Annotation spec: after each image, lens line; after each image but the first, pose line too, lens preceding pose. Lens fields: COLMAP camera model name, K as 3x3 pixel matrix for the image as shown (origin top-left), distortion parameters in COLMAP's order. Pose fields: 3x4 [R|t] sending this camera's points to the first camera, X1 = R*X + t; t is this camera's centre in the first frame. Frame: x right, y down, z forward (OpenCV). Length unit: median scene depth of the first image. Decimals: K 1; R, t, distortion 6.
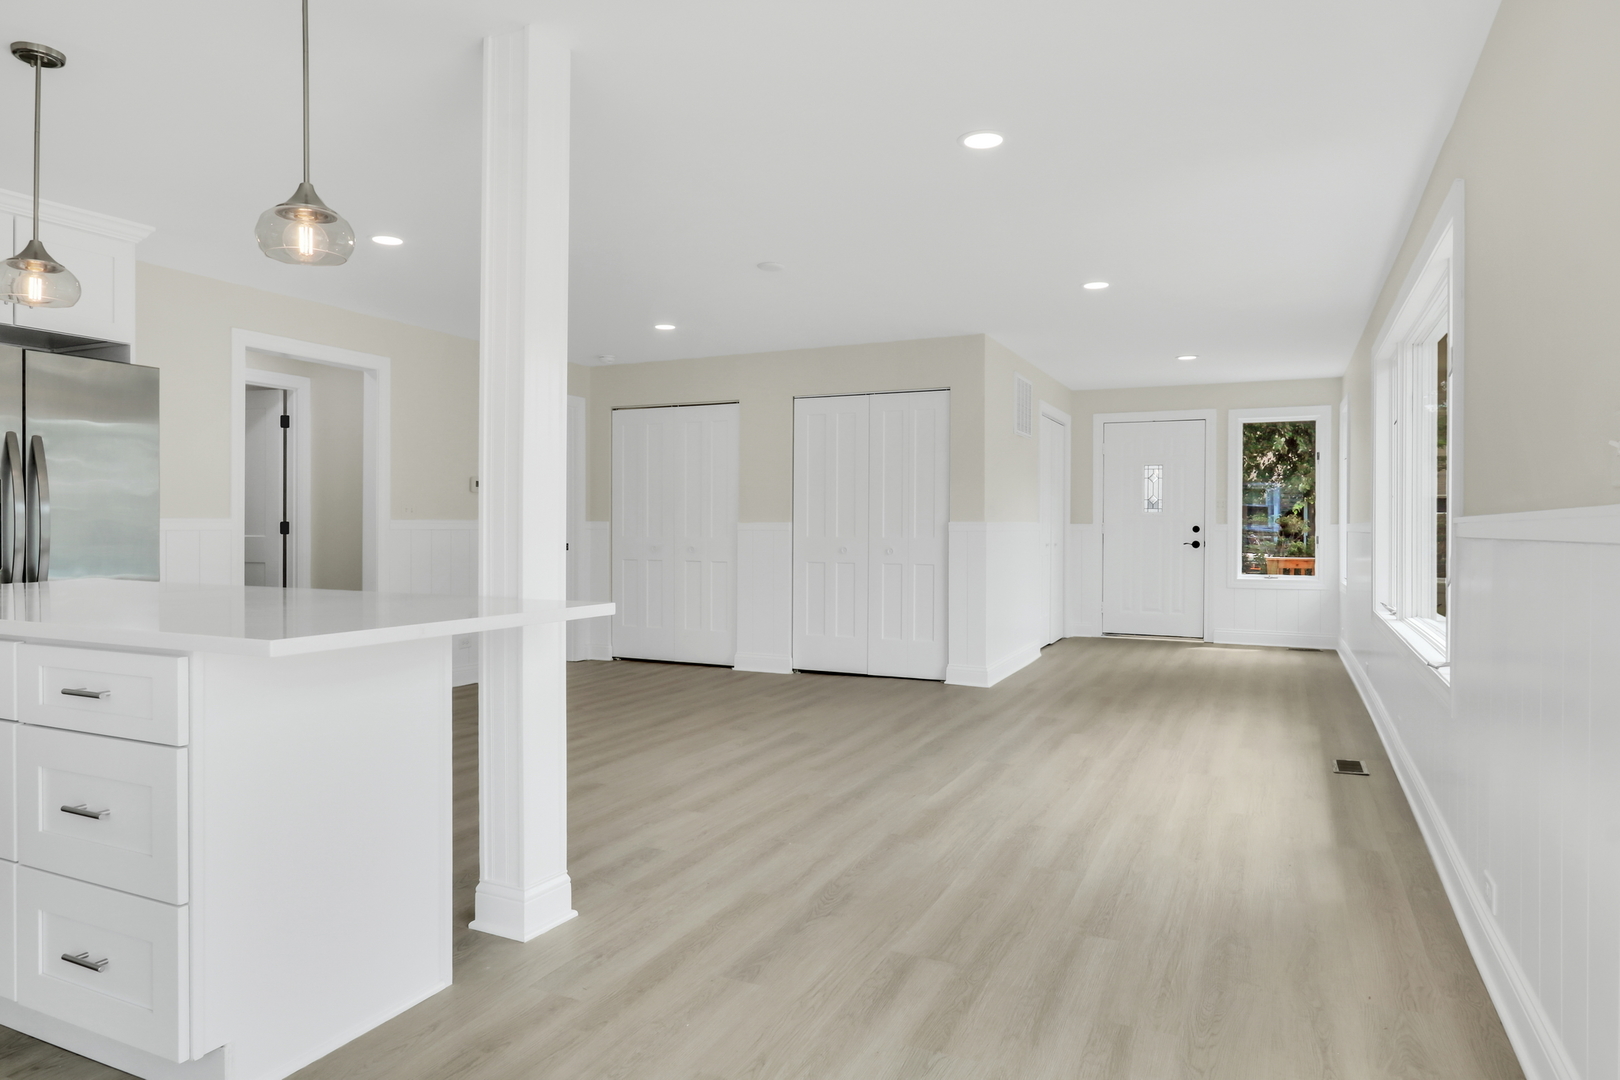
lens RADIAL K [[1001.9, 0, 803.0], [0, 1001.9, 517.3], [0, 0, 1]] dist [-0.024473, 0.020890]
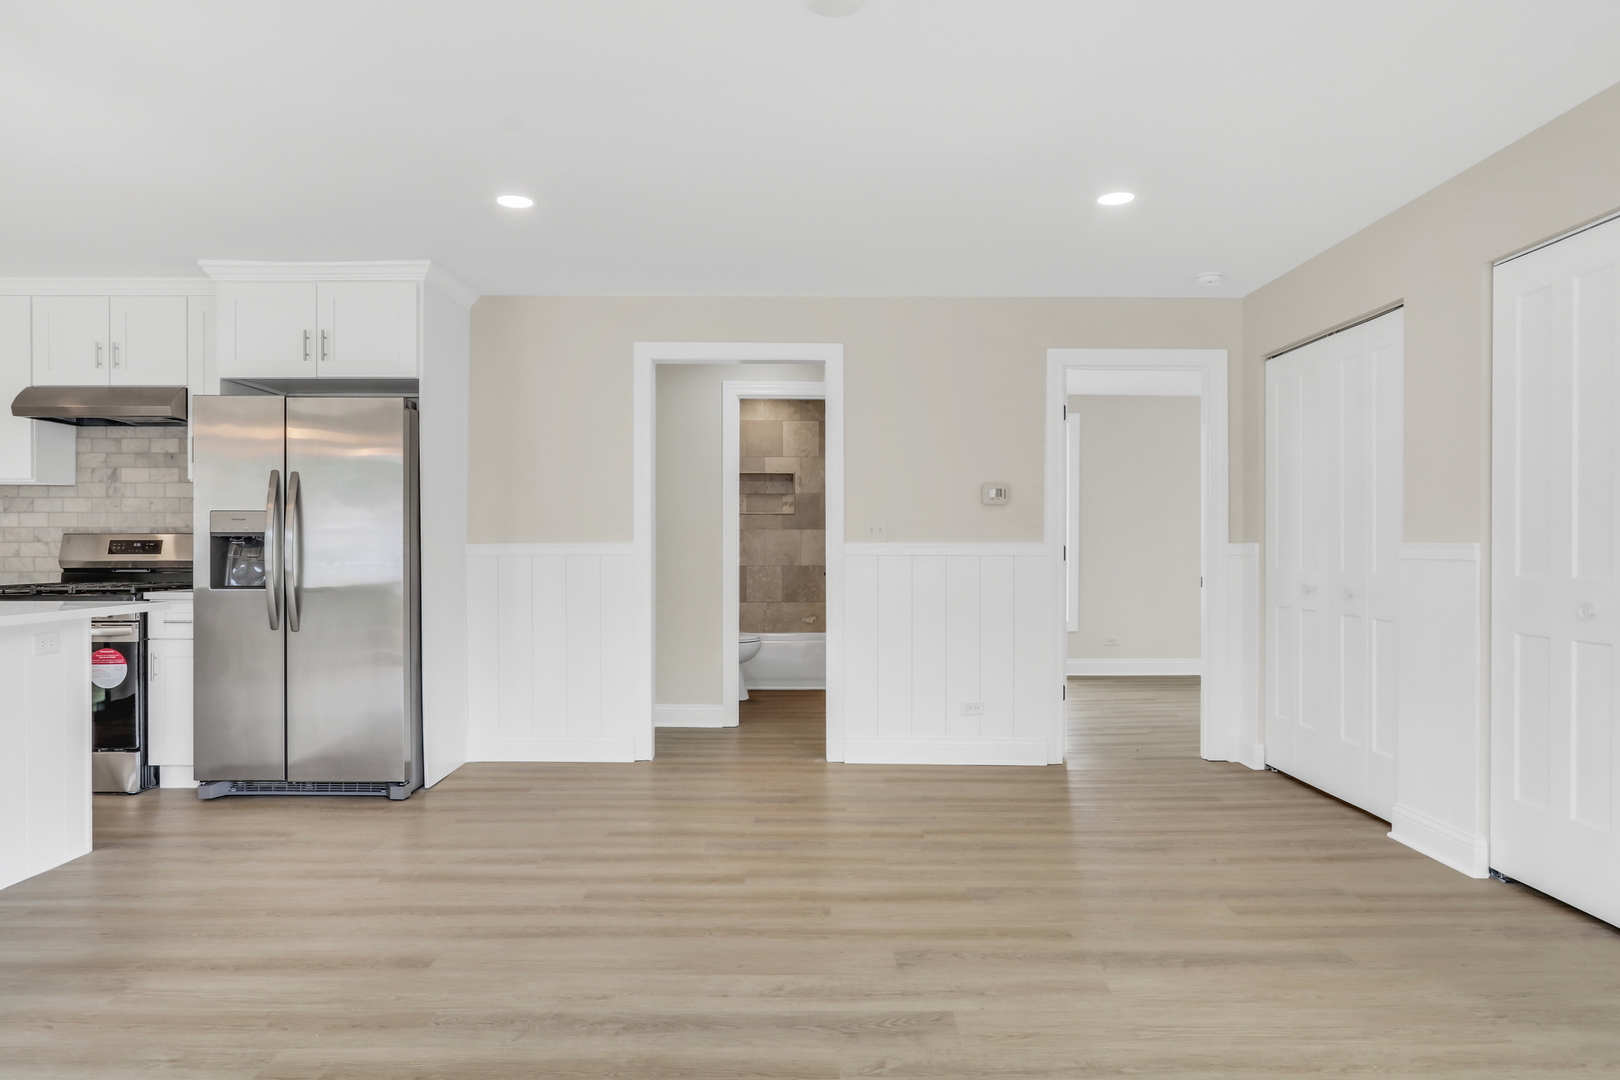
lens RADIAL K [[997.3, 0, 804.0], [0, 997.3, 549.8], [0, 0, 1]] dist [-0.036736, 0.029943]
pose [[0.432177, 0.000835, -0.901788, 0.255084], [0.008124, 0.999955, 0.004819, 0.003275], [0.901752, -0.009409, 0.432151, 0.527957]]
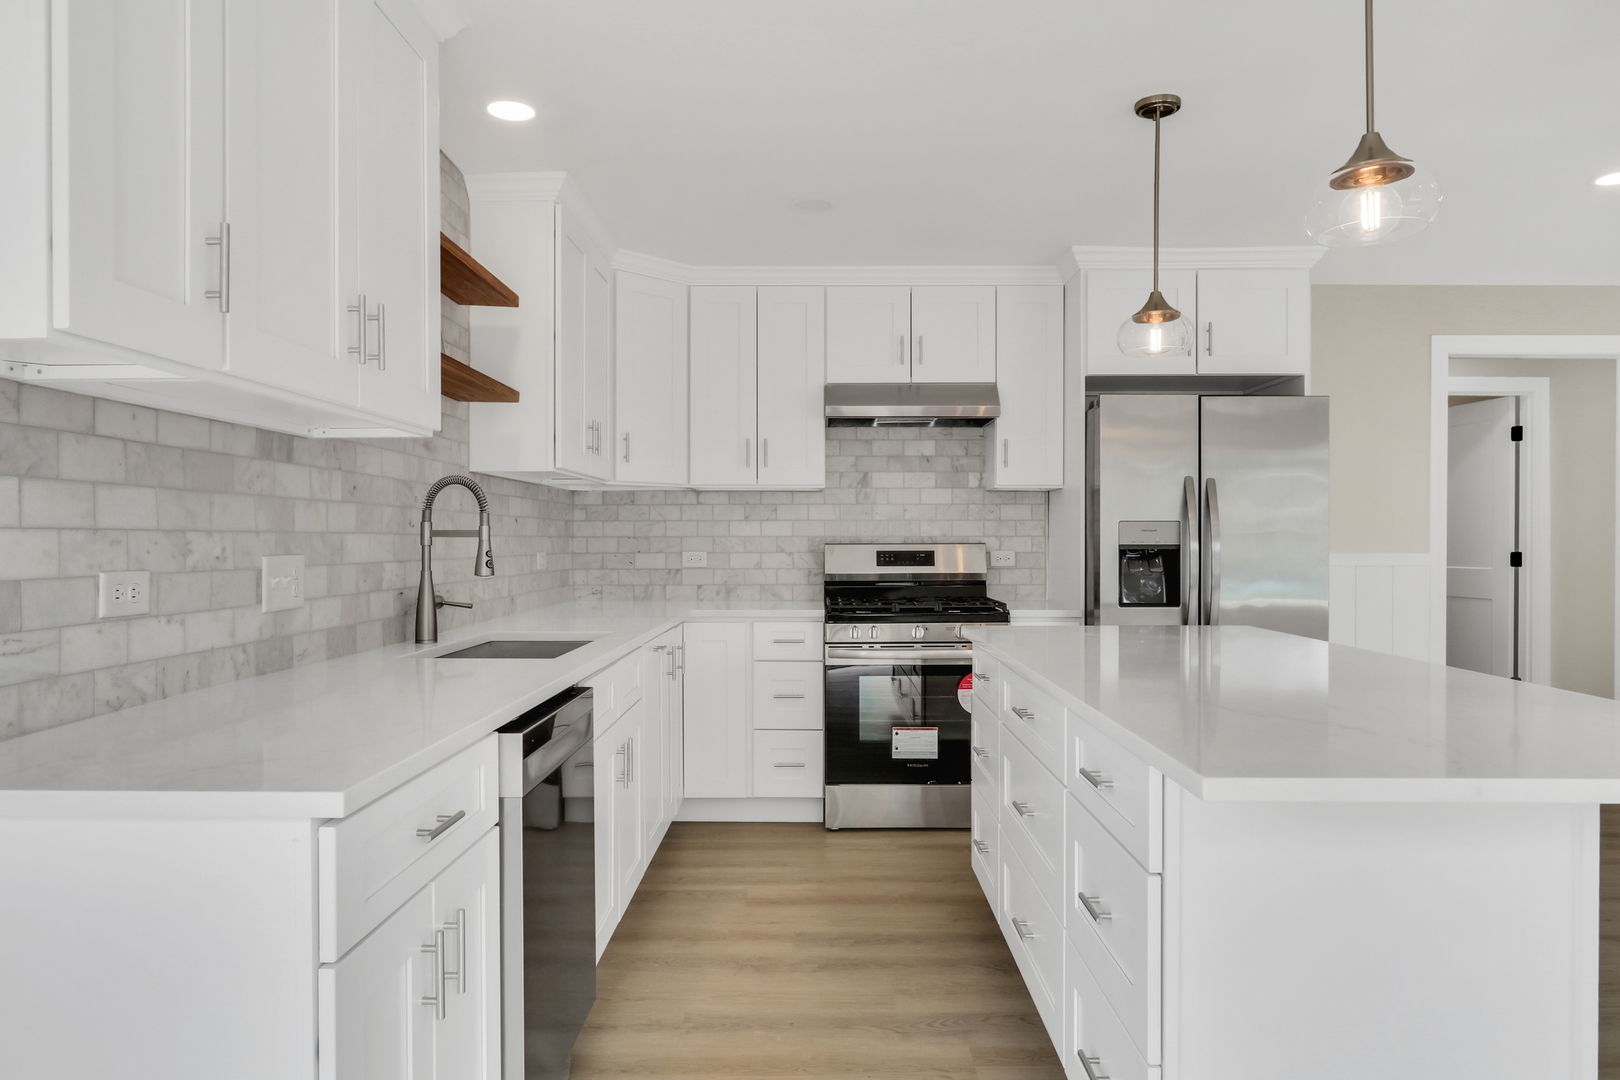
lens RADIAL K [[1002.9, 0, 801.7], [0, 1002.9, 546.7], [0, 0, 1]] dist [-0.021535, 0.013671]
pose [[0.409191, 0.003192, -0.912443, 0.001380], [0.009164, 0.999929, 0.007608, -0.011584], [0.912403, -0.011475, 0.409133, 0.094805]]
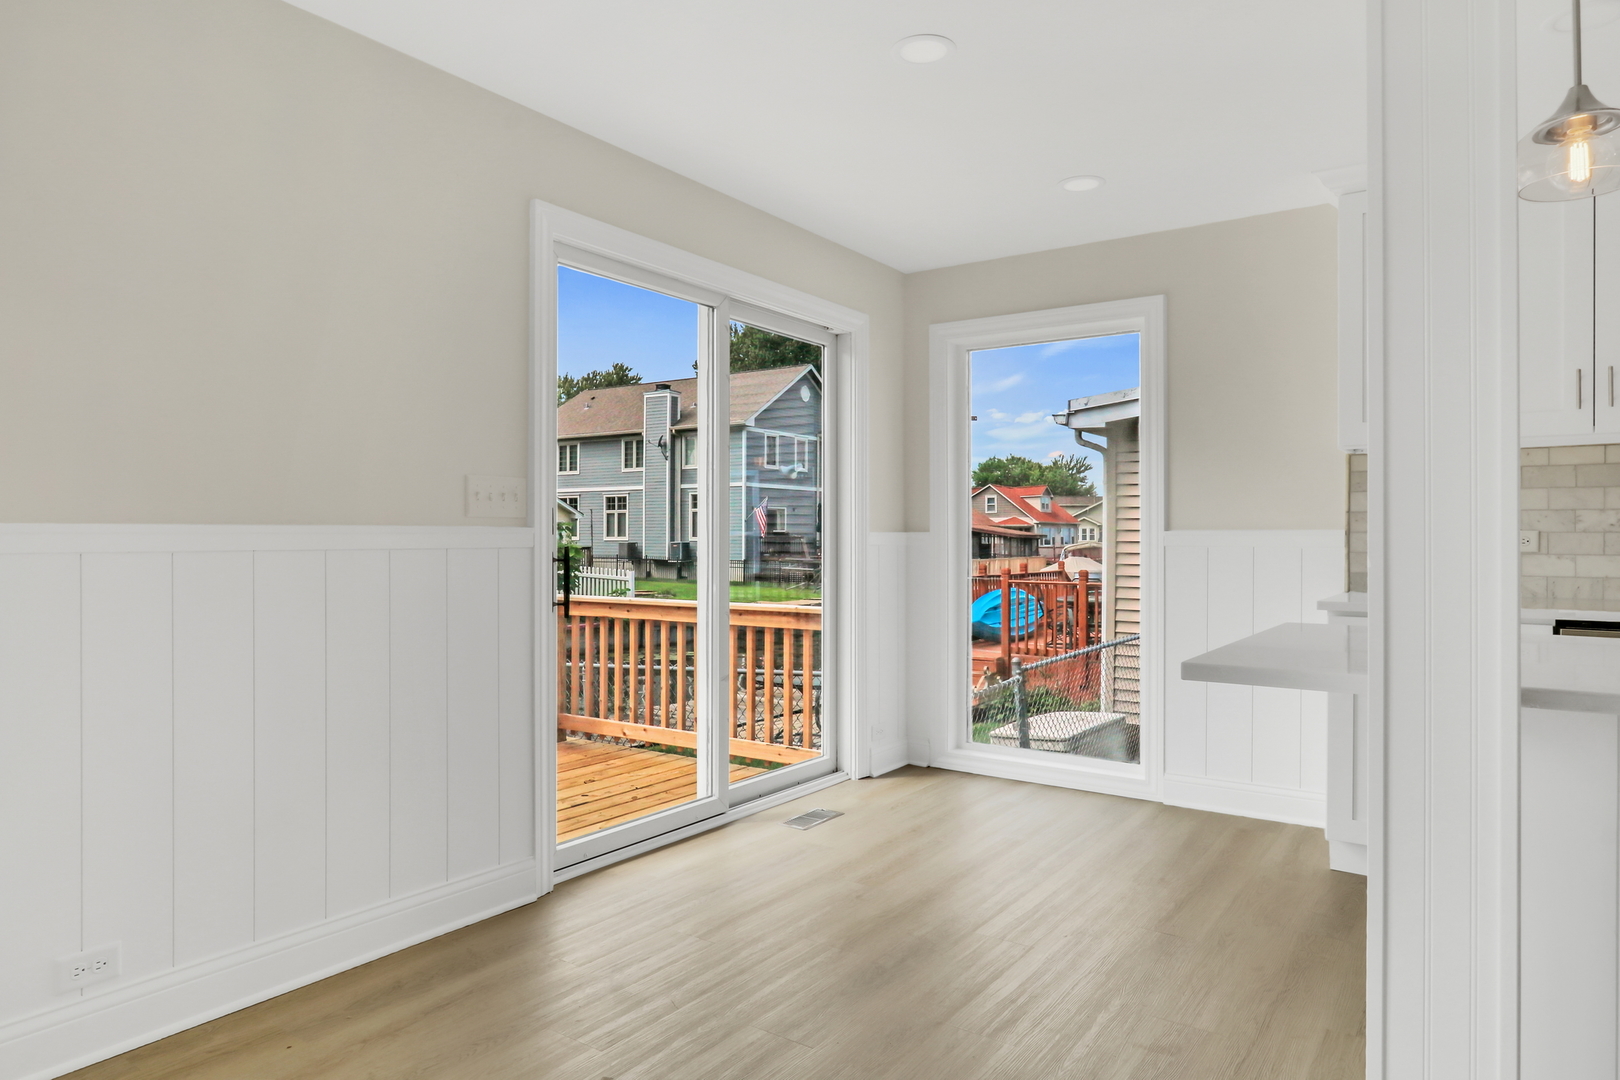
lens RADIAL K [[1003.4, 0, 807.9], [0, 1003.4, 535.6], [0, 0, 1]] dist [-0.004471, 0.000763]
pose [[-0.986242, -0.005364, 0.165219, -0.018050], [-0.006927, 0.999937, -0.008887, 0.003212], [-0.165161, -0.009910, -0.986217, 0.562108]]
